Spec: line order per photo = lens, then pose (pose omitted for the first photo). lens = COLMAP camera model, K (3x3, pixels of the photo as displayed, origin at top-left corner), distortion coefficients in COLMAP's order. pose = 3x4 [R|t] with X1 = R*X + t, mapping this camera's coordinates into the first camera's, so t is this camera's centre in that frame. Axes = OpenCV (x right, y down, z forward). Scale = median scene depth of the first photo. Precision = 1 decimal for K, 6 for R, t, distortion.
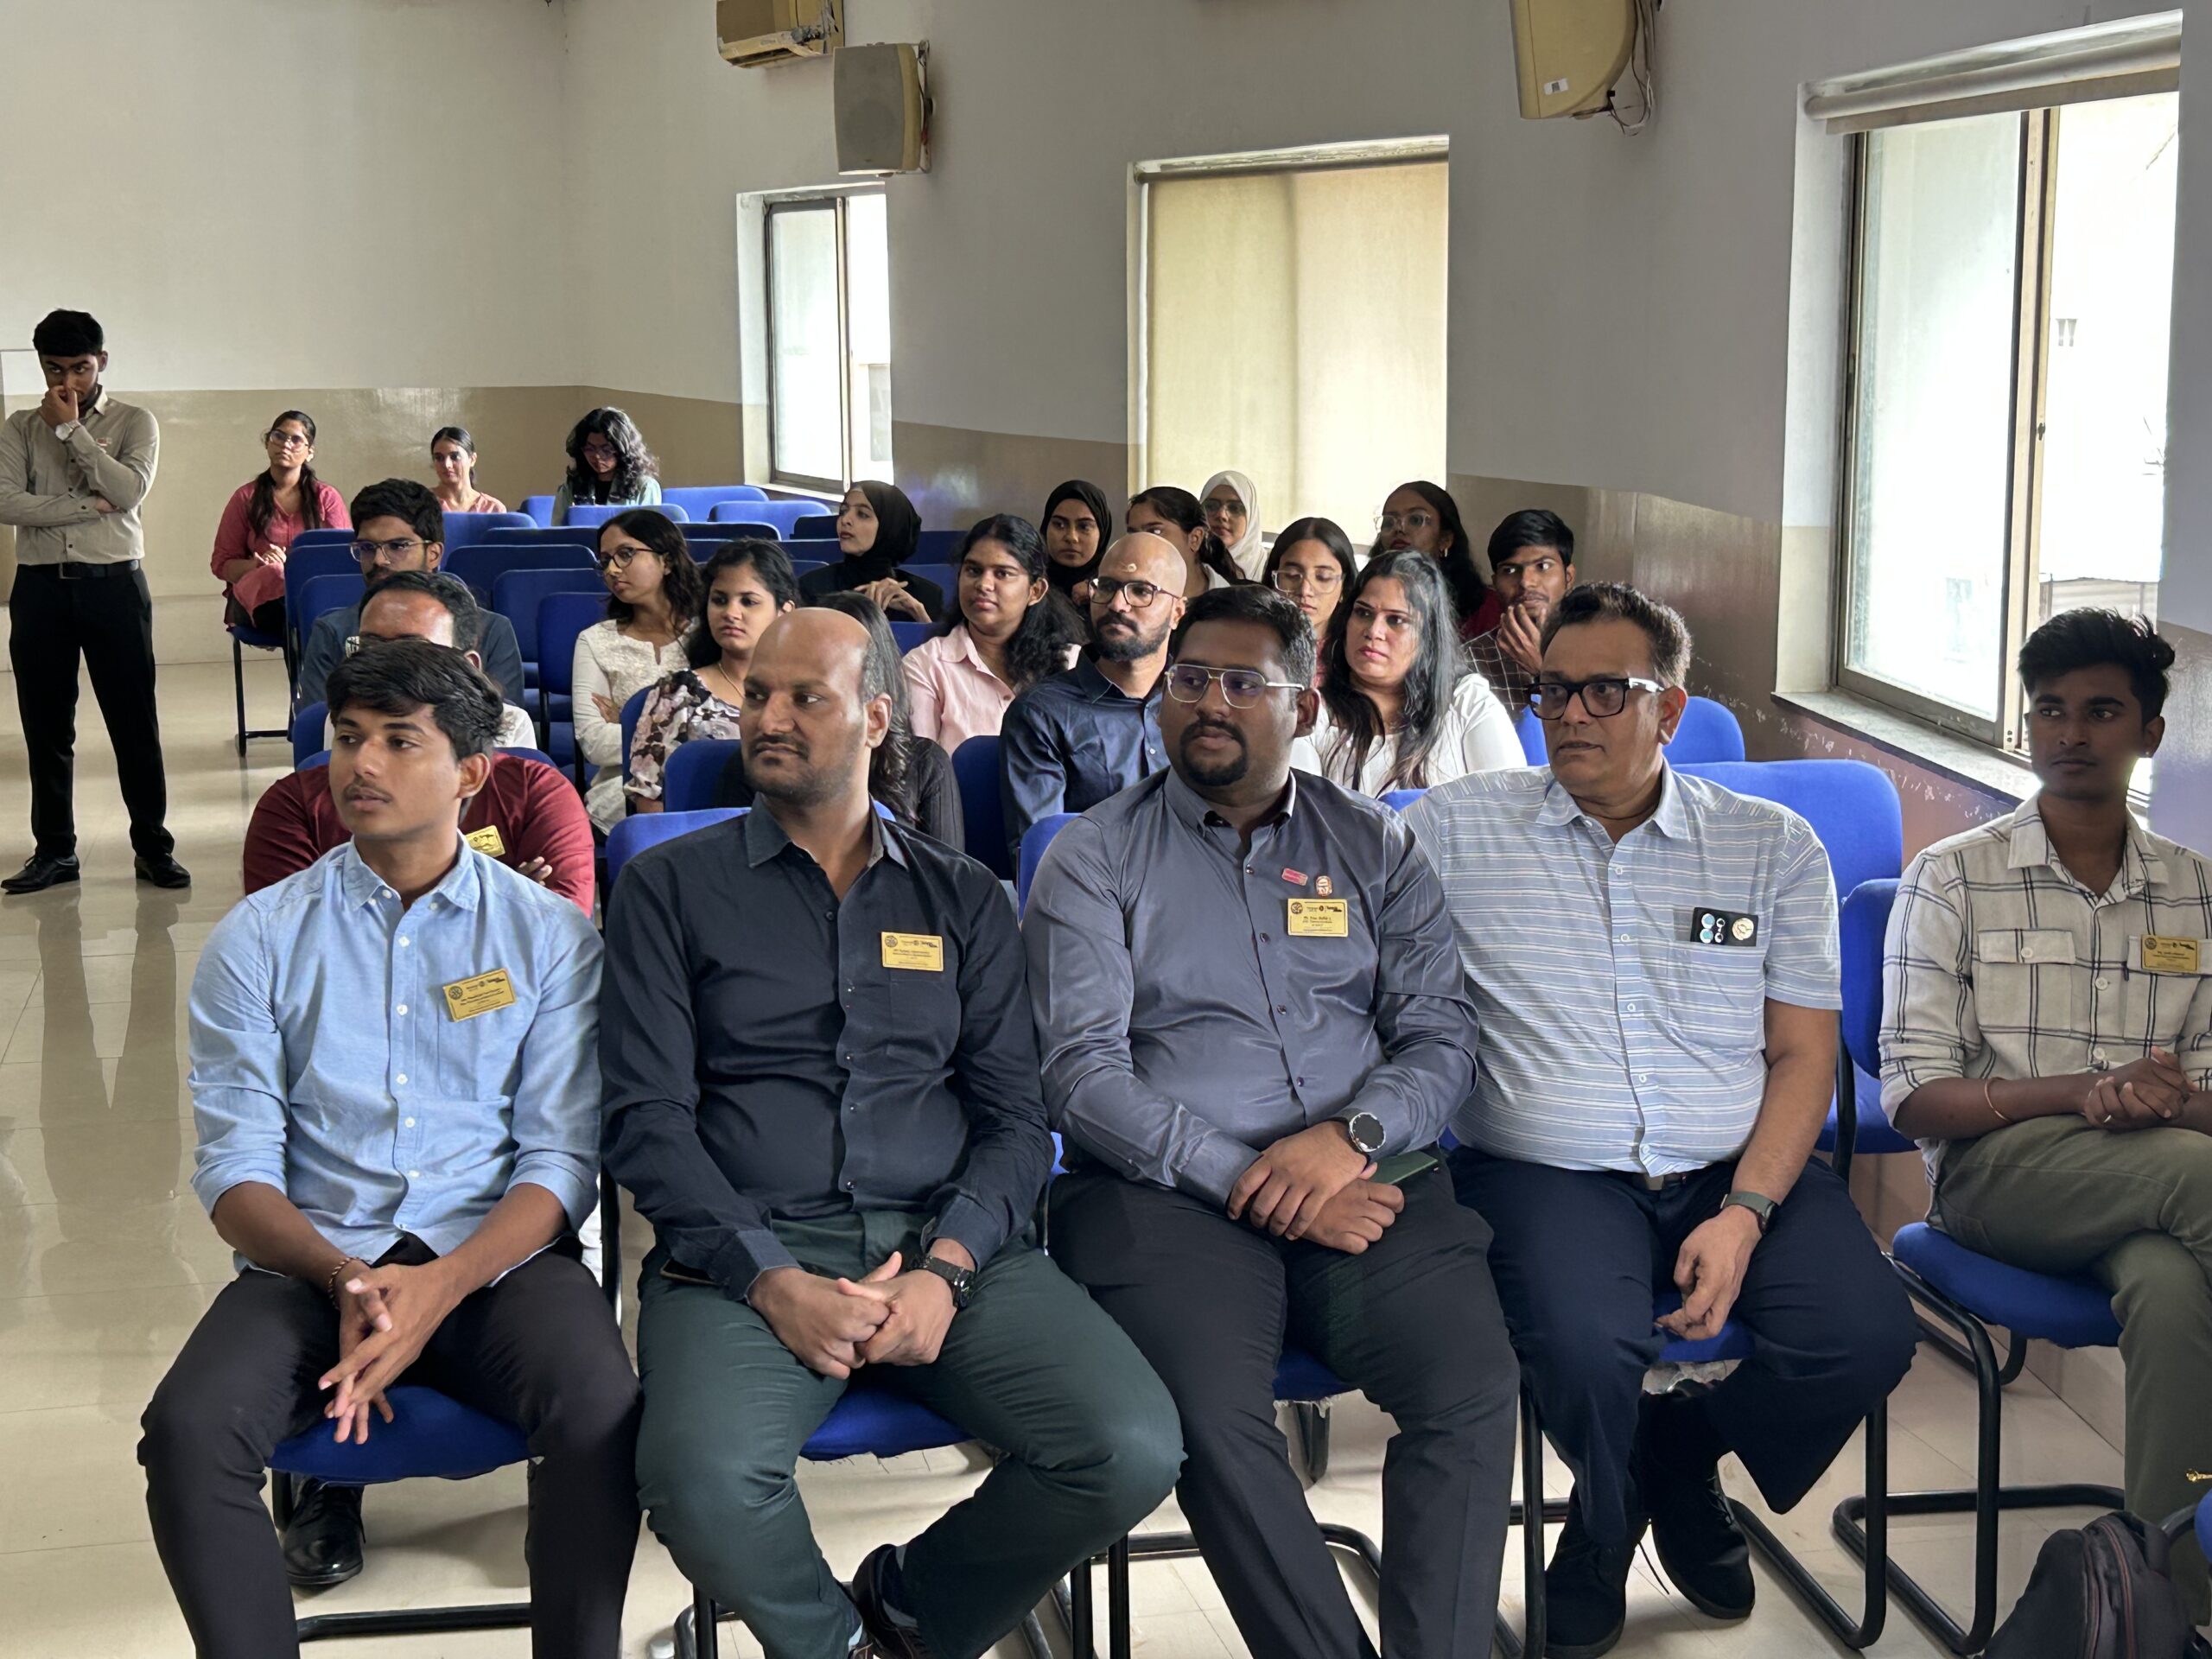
lens RADIAL K [[3268.8, 0, 1106.1], [0, 3268.8, 832.4], [0, 0, 1]] dist [0.018901, 0.000000]
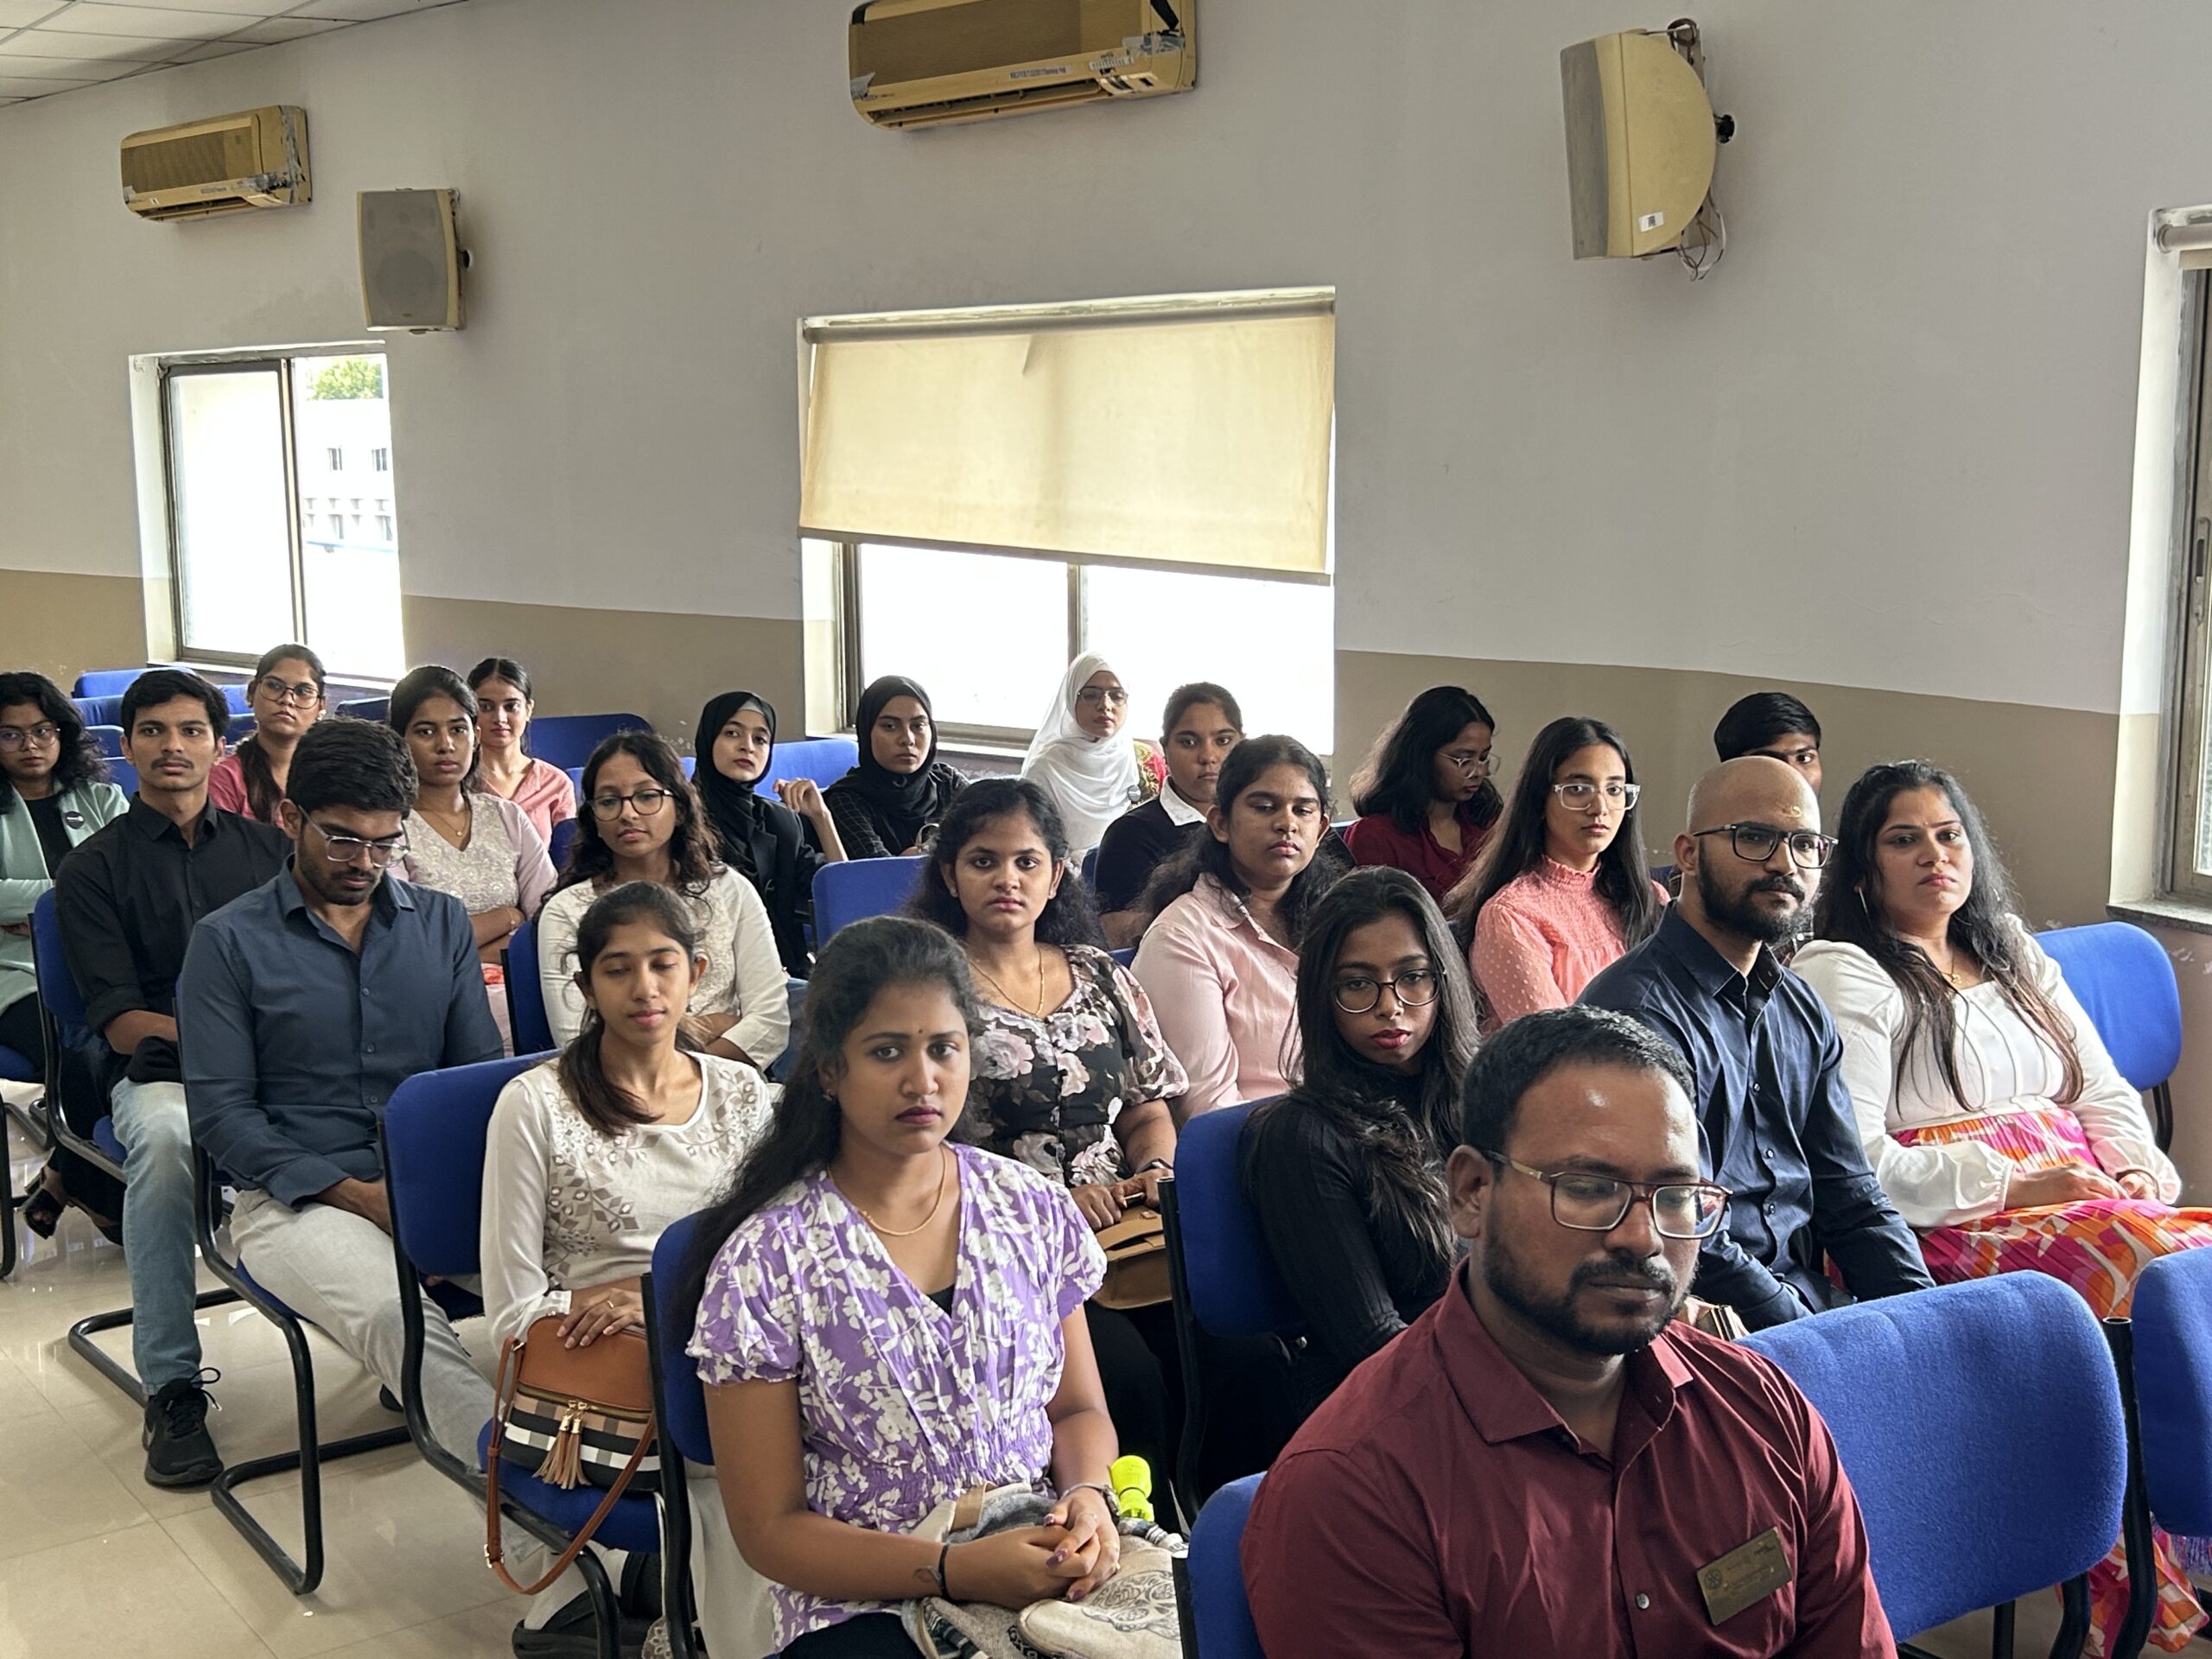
lens RADIAL K [[2530.2, 0, 1106.1], [0, 2530.2, 825.0], [0, 0, 1]] dist [-0.002747, 0.000000]
pose [[0.920261, -0.044467, 0.388769, -0.197102], [0.055857, 0.998276, -0.018038, -0.043551], [-0.387297, 0.038315, 0.921158, 0.311841]]
